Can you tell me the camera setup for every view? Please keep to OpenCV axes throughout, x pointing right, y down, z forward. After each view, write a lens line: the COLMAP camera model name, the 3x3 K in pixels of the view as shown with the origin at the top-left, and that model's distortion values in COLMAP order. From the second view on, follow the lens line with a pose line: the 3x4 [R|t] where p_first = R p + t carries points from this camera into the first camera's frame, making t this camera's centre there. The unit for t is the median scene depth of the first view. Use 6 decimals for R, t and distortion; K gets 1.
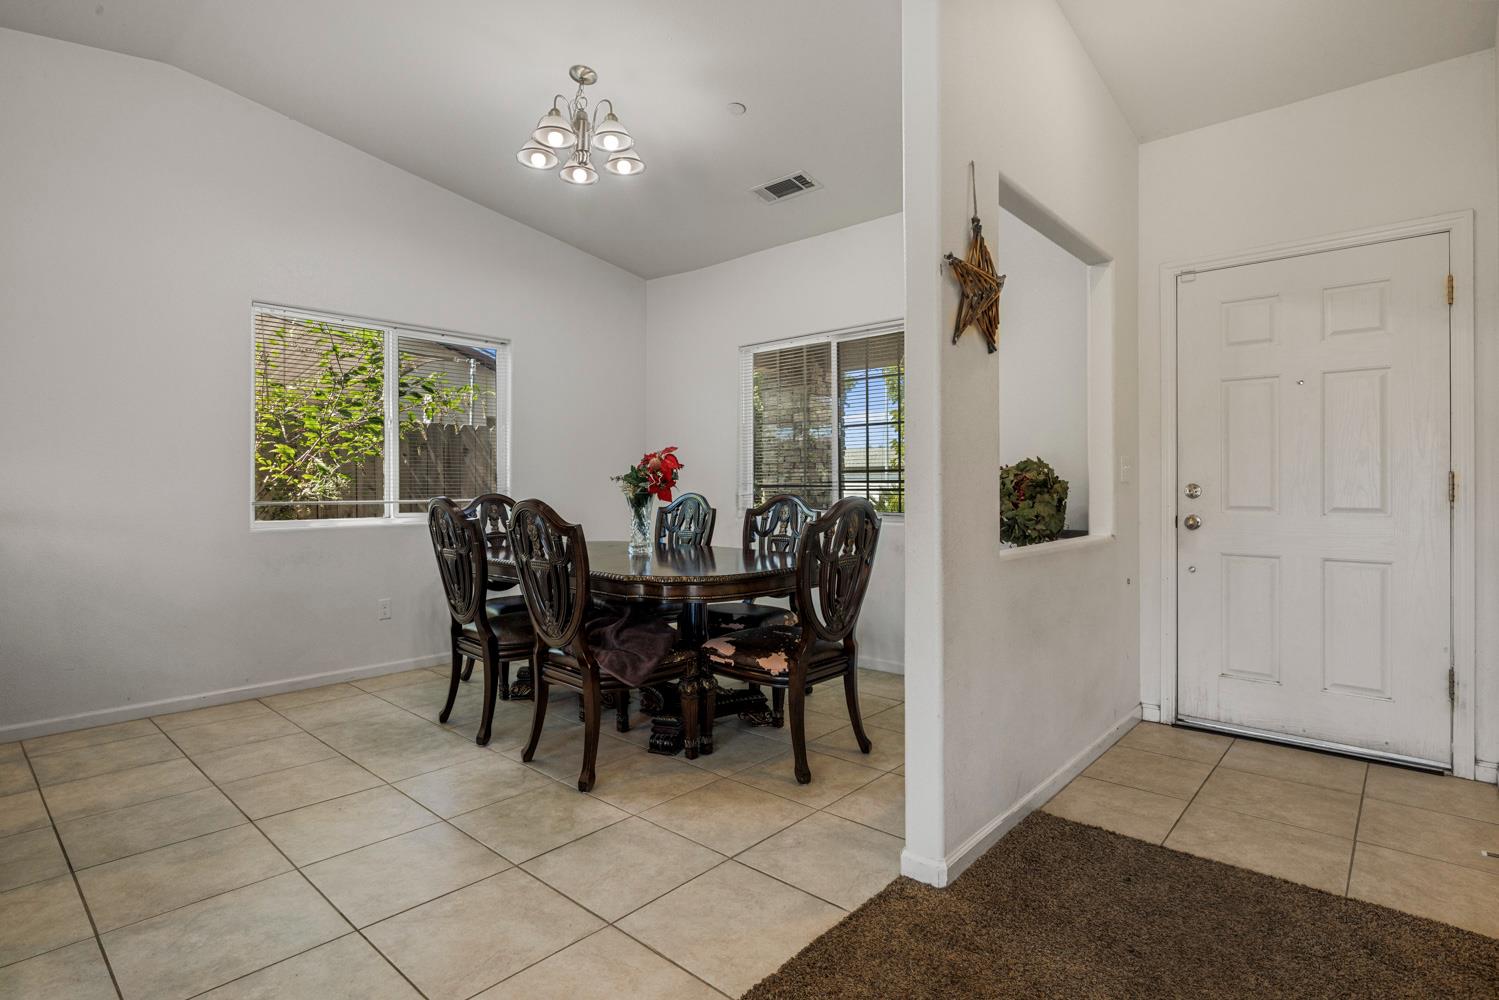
lens RADIAL K [[746.5, 0, 752.9], [0, 746.5, 483.6], [0, 0, 1]] dist [-0.001147, -0.000784]
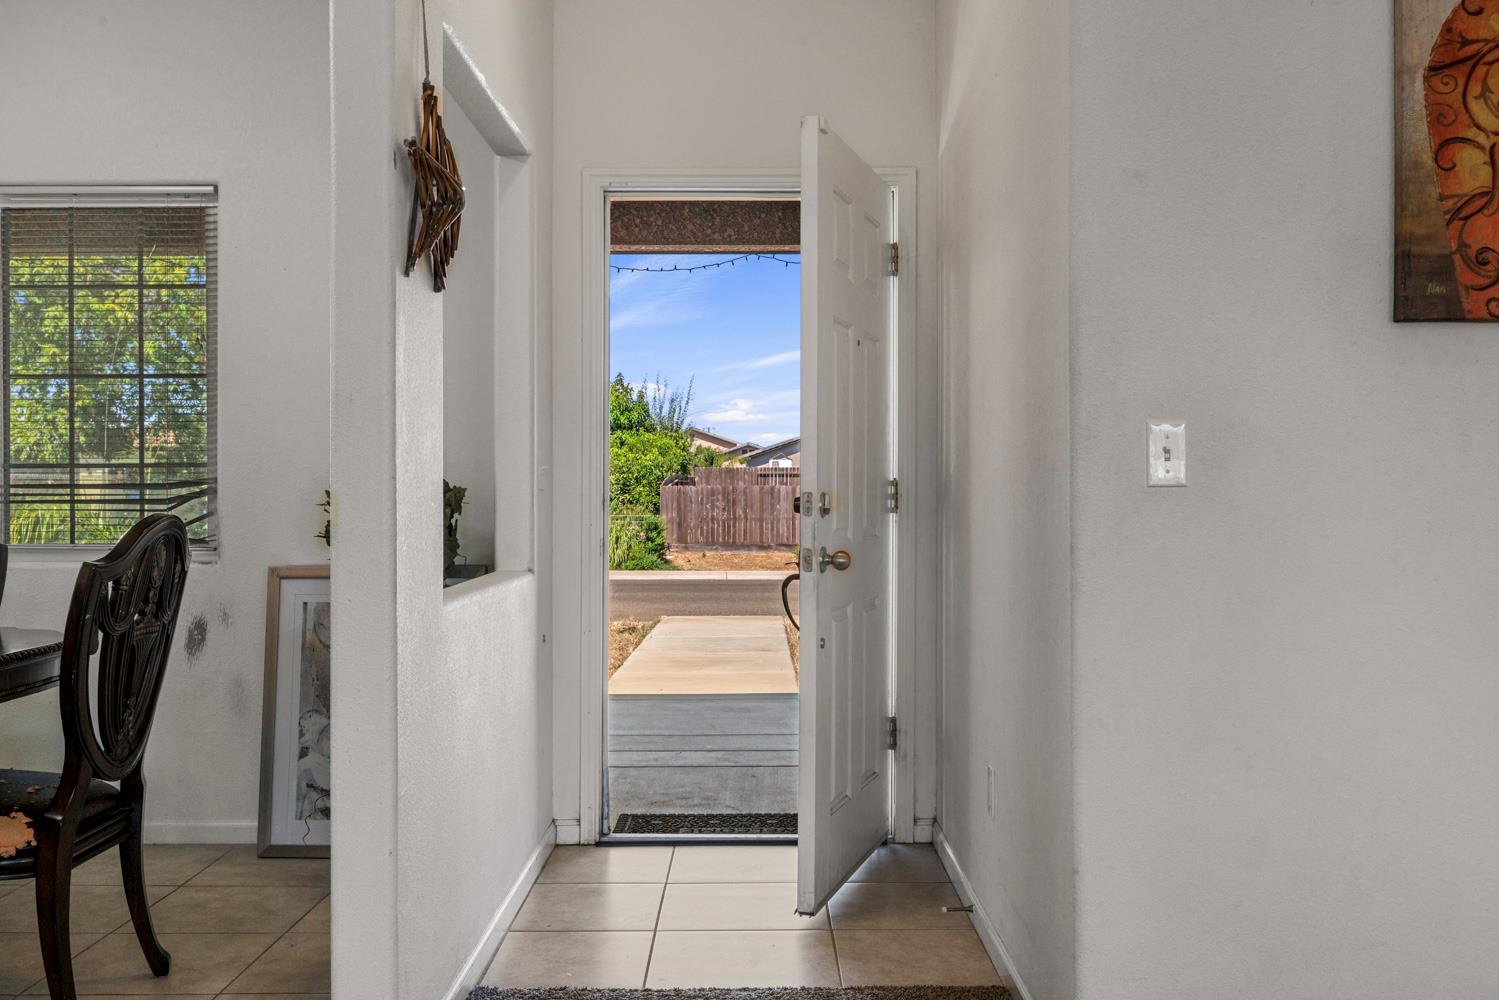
lens RADIAL K [[1432.3, 0, 749.5], [0, 1432.3, 500.0], [0, 0, 1]] dist [0.003235, -0.000345]
pose [[0.750863, -0.001425, 0.660456, -0.242922], [-0.004082, 0.999969, 0.006798, -0.002538], [-0.660445, -0.007801, 0.750834, -0.095516]]
